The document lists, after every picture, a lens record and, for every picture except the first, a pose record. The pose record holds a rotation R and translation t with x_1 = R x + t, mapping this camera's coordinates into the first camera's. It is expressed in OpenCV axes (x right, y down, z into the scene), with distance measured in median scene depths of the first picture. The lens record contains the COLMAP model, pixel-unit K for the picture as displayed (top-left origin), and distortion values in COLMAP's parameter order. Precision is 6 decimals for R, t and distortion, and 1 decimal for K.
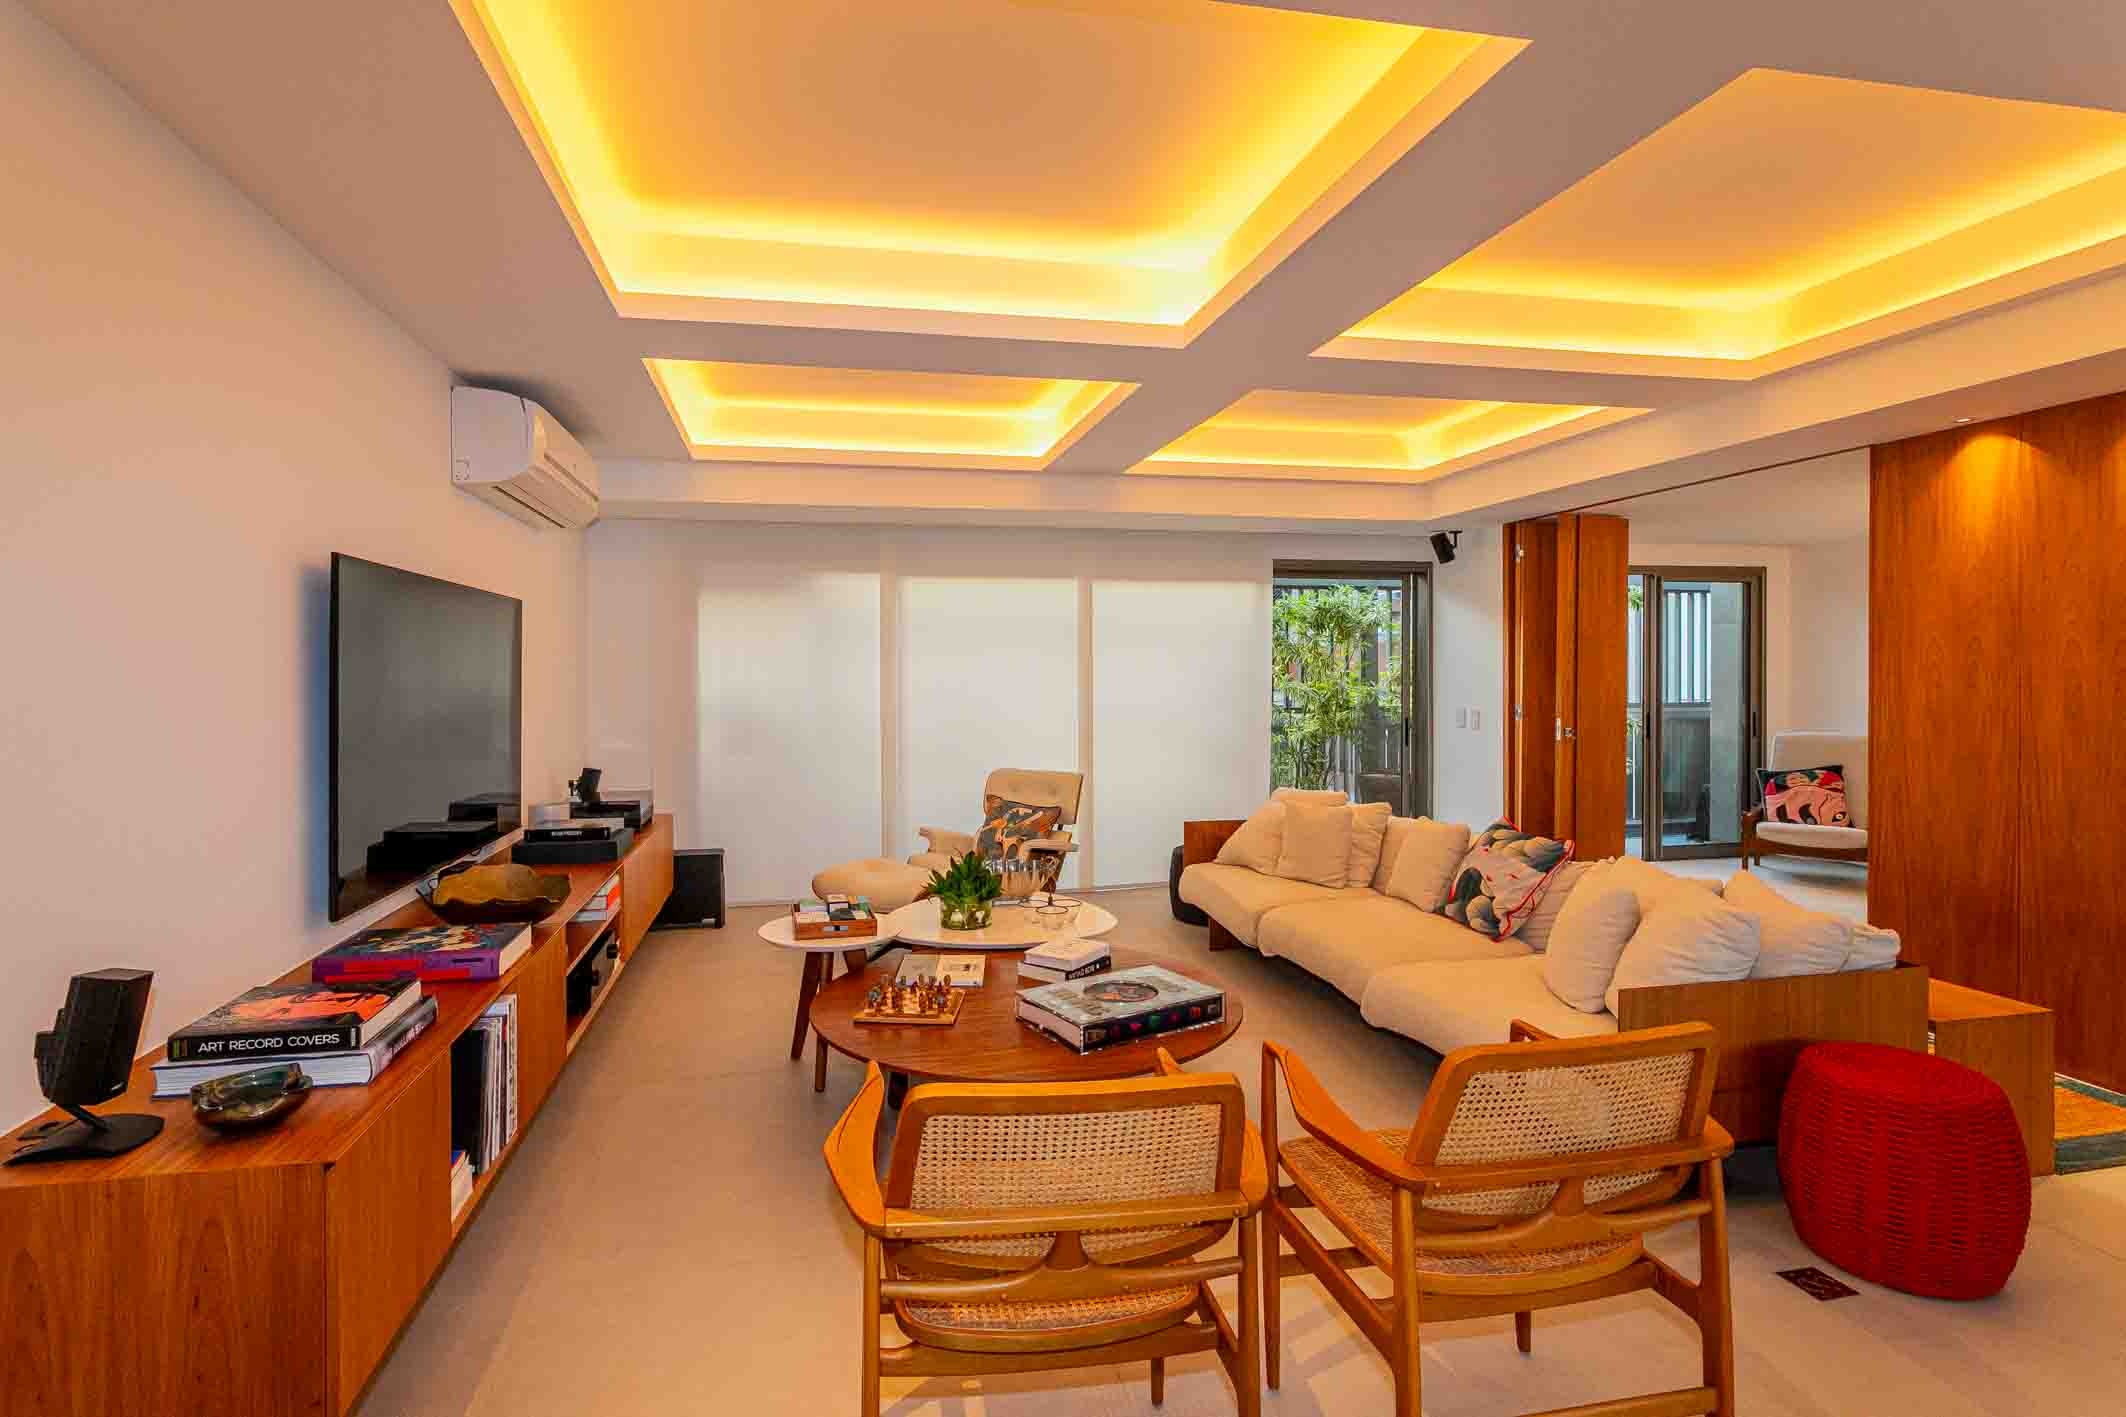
lens RADIAL K [[1029.4, 0, 1057.0], [0, 1029.4, 680.0], [0, 0, 1]] dist [0.000814, 0.000115]
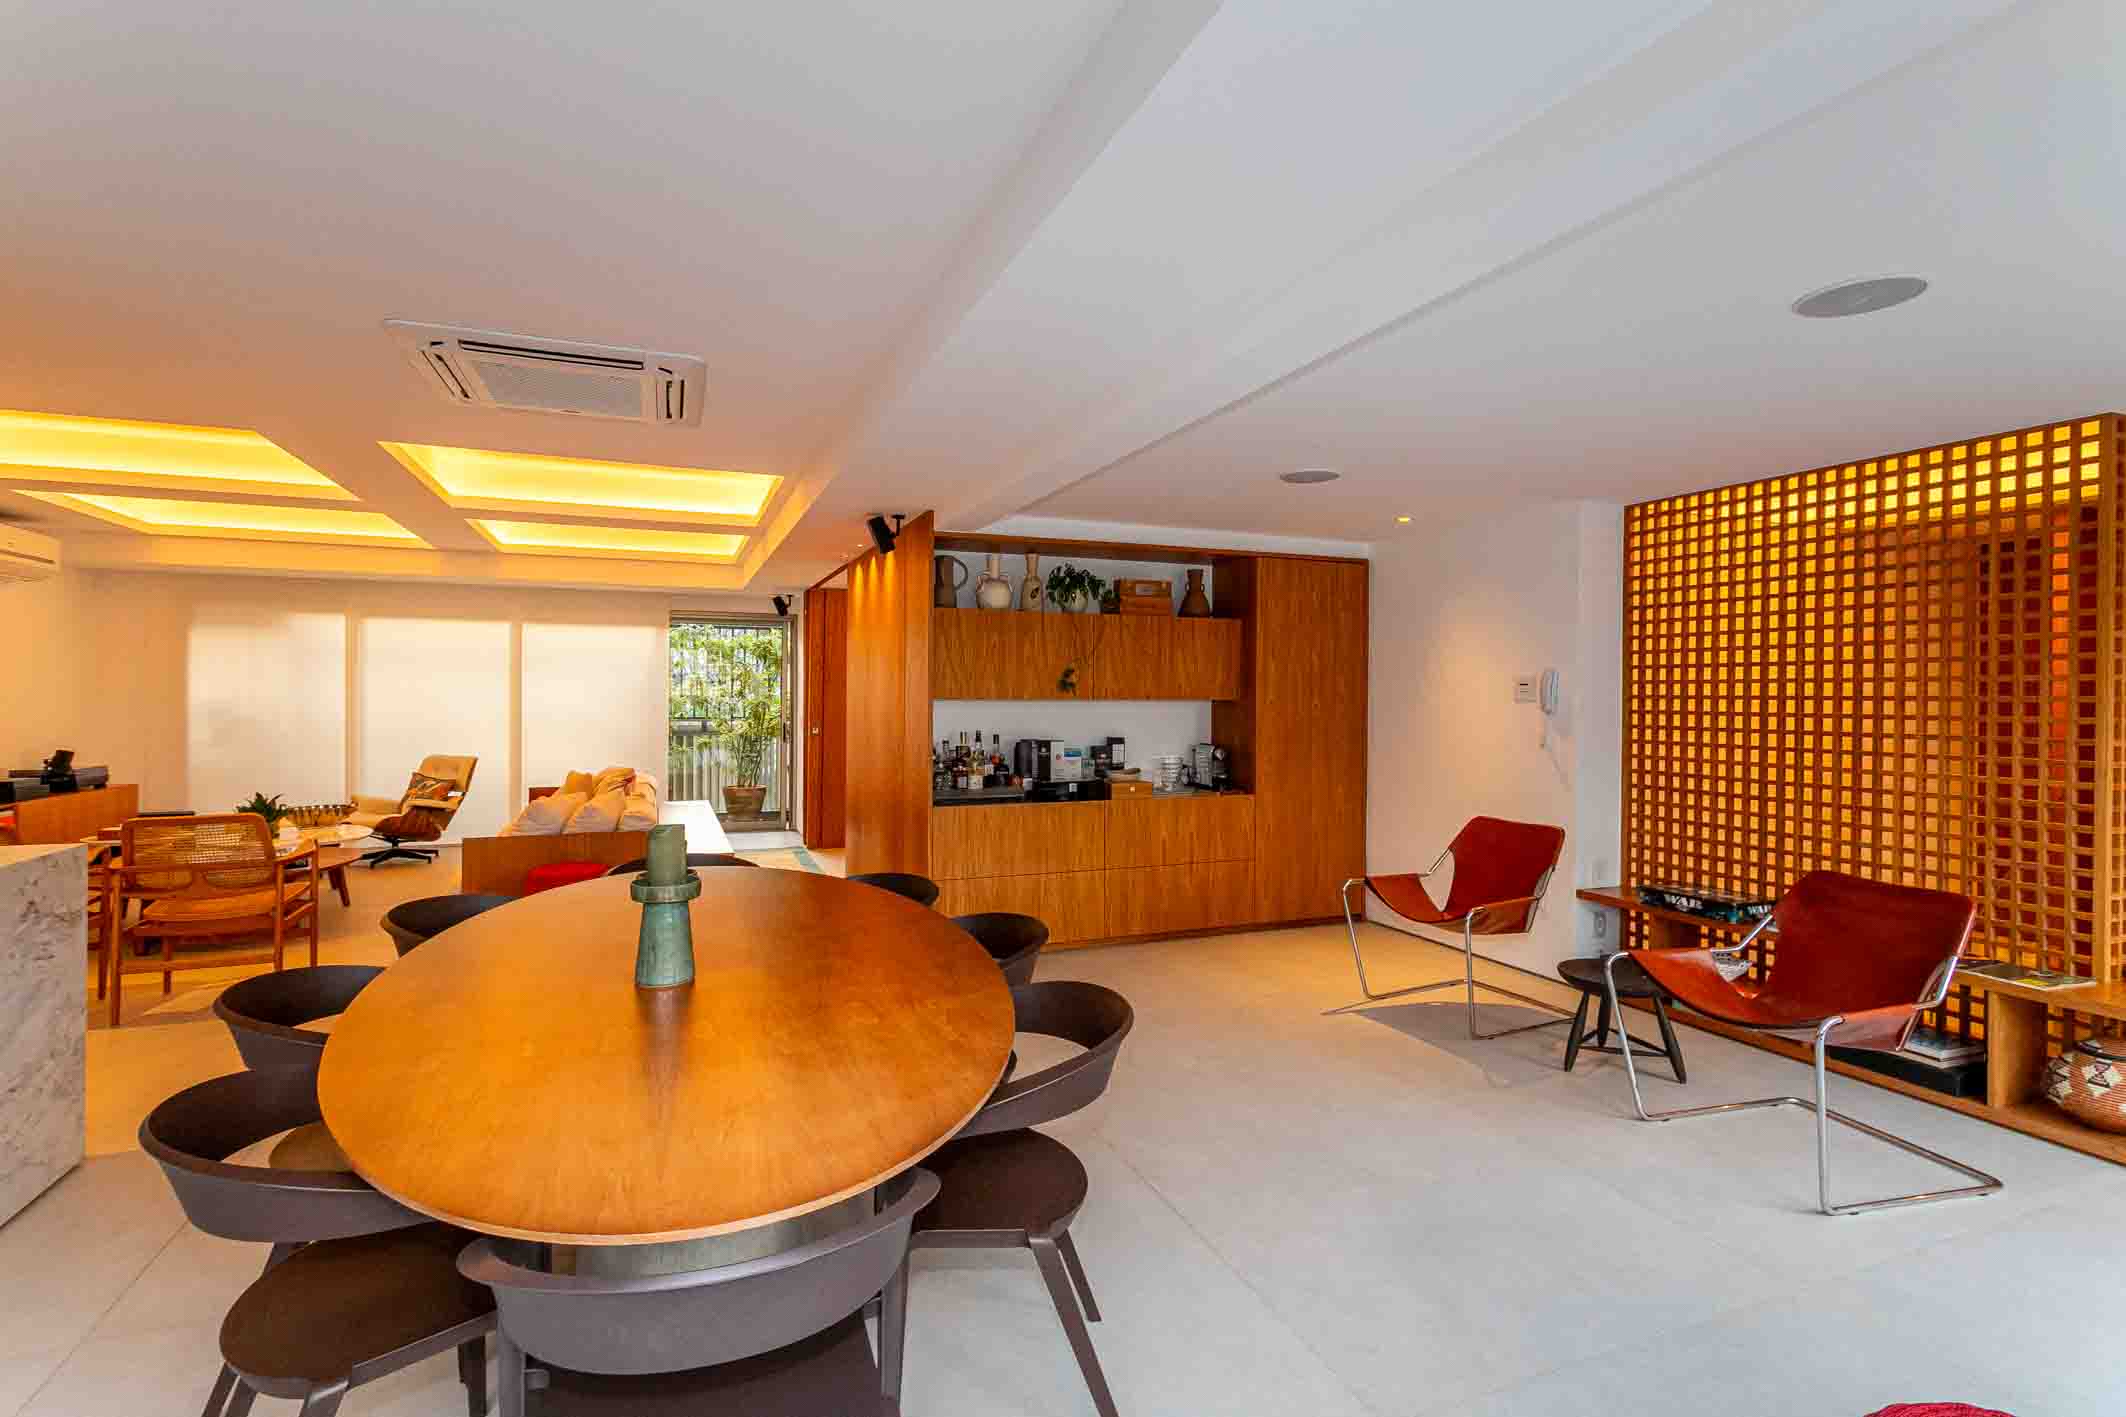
lens RADIAL K [[1000.8, 0, 1061.2], [0, 1000.8, 702.4], [0, 0, 1]] dist [0.001227, 0.000317]
pose [[0.989112, 0.011006, 0.146750, 0.635440], [-0.011521, 0.999930, 0.002660, -0.000431], [-0.146711, -0.004322, 0.989170, -0.520938]]
